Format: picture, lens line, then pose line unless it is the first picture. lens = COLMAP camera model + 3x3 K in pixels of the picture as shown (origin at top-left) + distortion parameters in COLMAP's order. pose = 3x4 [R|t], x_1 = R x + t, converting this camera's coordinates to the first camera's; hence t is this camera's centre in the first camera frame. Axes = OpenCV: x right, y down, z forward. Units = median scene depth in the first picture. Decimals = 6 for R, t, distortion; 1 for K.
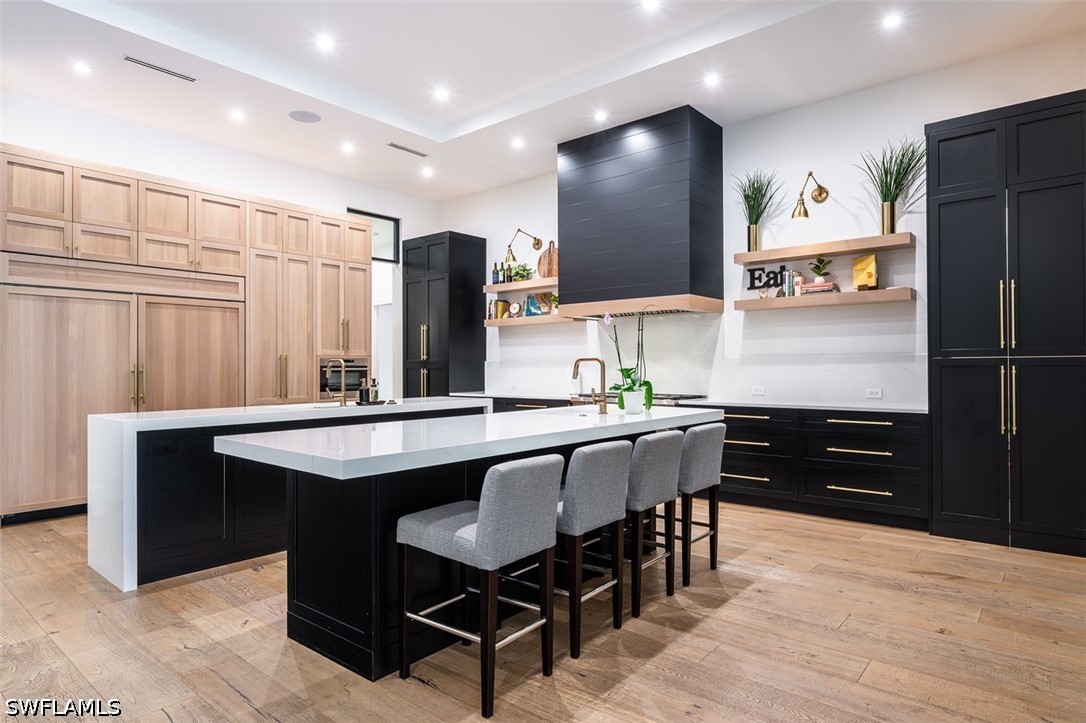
lens RADIAL K [[621.8, 0, 541.0], [0, 621.8, 361.4], [0, 0, 1]] dist [-0.003176, -0.000785]
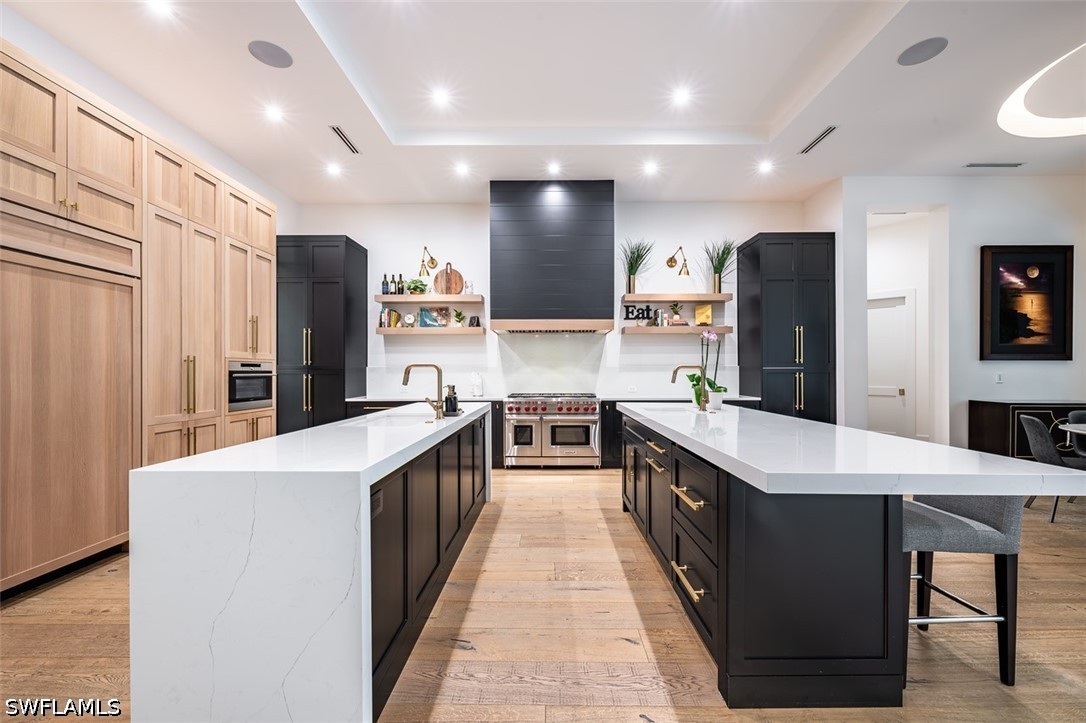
lens RADIAL K [[433.6, 0, 547.3], [0, 433.6, 369.5], [0, 0, 1]] dist [0.000860, -0.000404]
pose [[0.765191, 0.006582, 0.643770, -0.465352], [-0.007615, 0.999970, -0.001172, 0.003341], [-0.643758, -0.004006, 0.765218, 0.353076]]
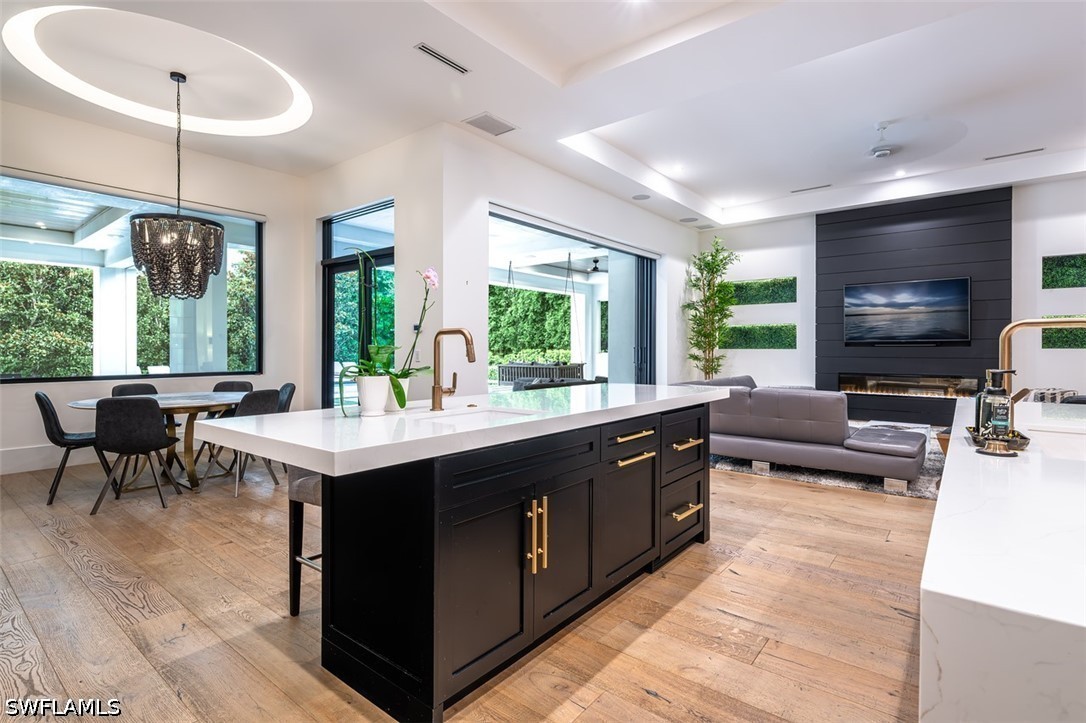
lens RADIAL K [[527.6, 0, 540.3], [0, 527.6, 346.4], [0, 0, 1]] dist [-0.001058, 0.000577]
pose [[-0.999691, 0.003139, -0.024662, -0.001711], [0.003478, 0.999900, -0.013716, 0.013653], [0.024617, -0.013797, -0.999602, 1.059632]]
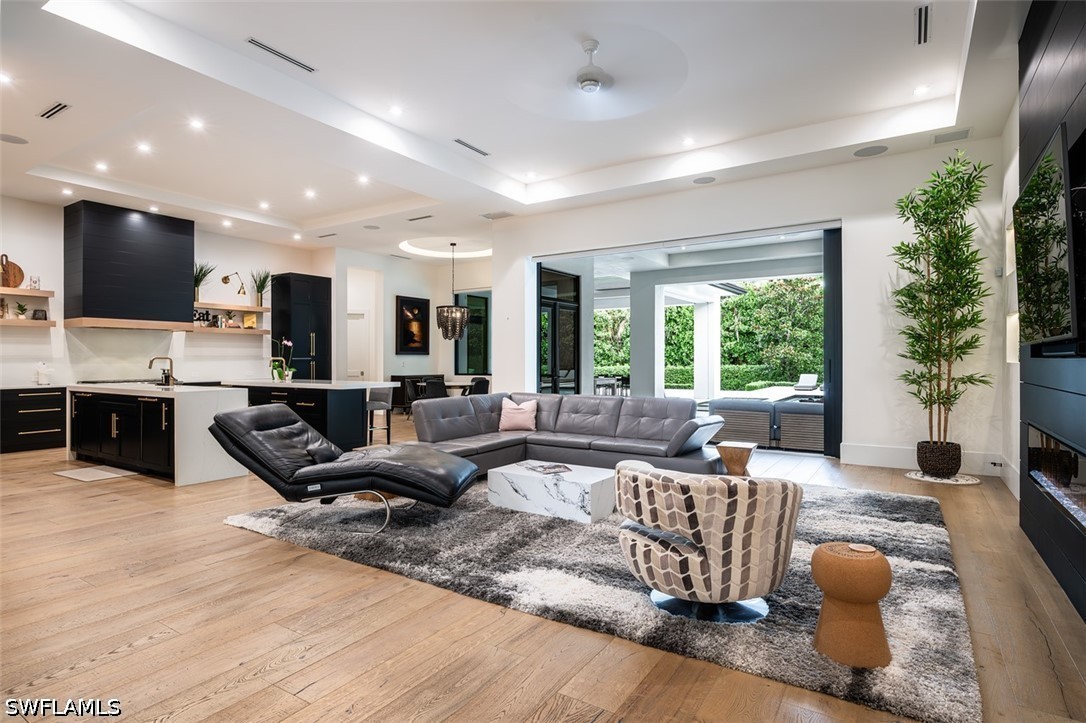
lens RADIAL K [[564.0, 0, 541.7], [0, 564.0, 356.6], [0, 0, 1]] dist [0.003873, -0.003596]
pose [[-0.130423, 0.008825, 0.991419, -1.513120], [-0.004600, 0.999944, -0.009506, 0.003381], [-0.991448, -0.005801, -0.130376, 0.179700]]
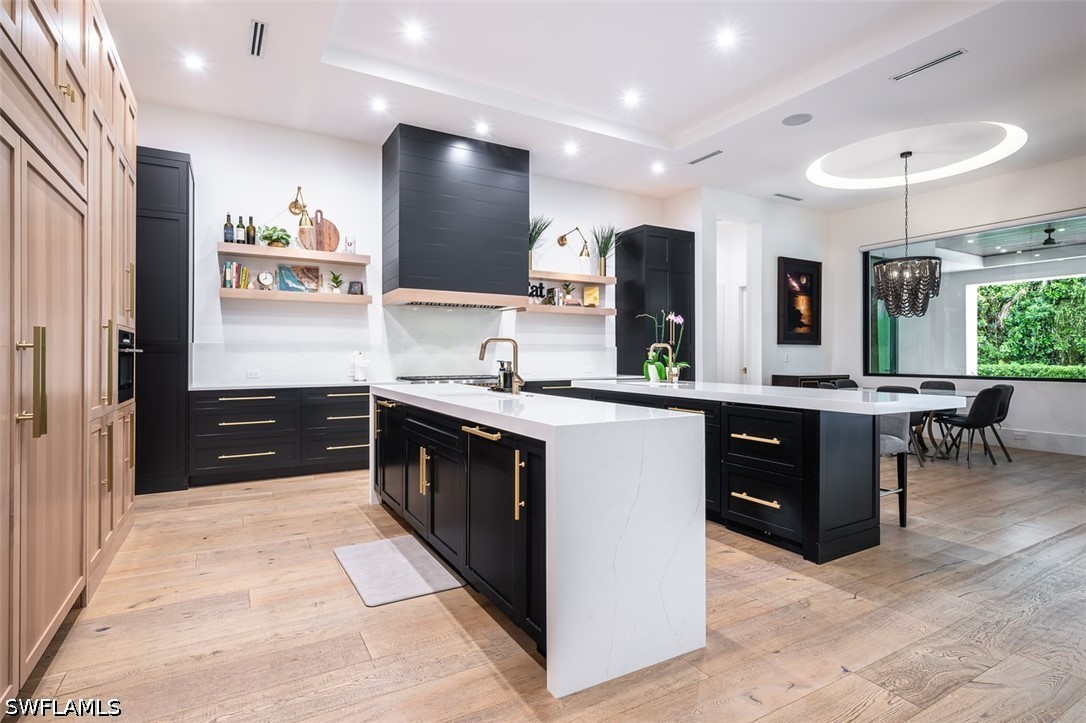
lens RADIAL K [[542.4, 0, 545.8], [0, 542.4, 352.0], [0, 0, 1]] dist [-0.000858, 0.000497]
pose [[0.333279, 0.011401, 0.942759, -0.788459], [-0.010786, 0.999908, -0.008279, 0.016330], [-0.942766, -0.007409, 0.333371, 0.564295]]
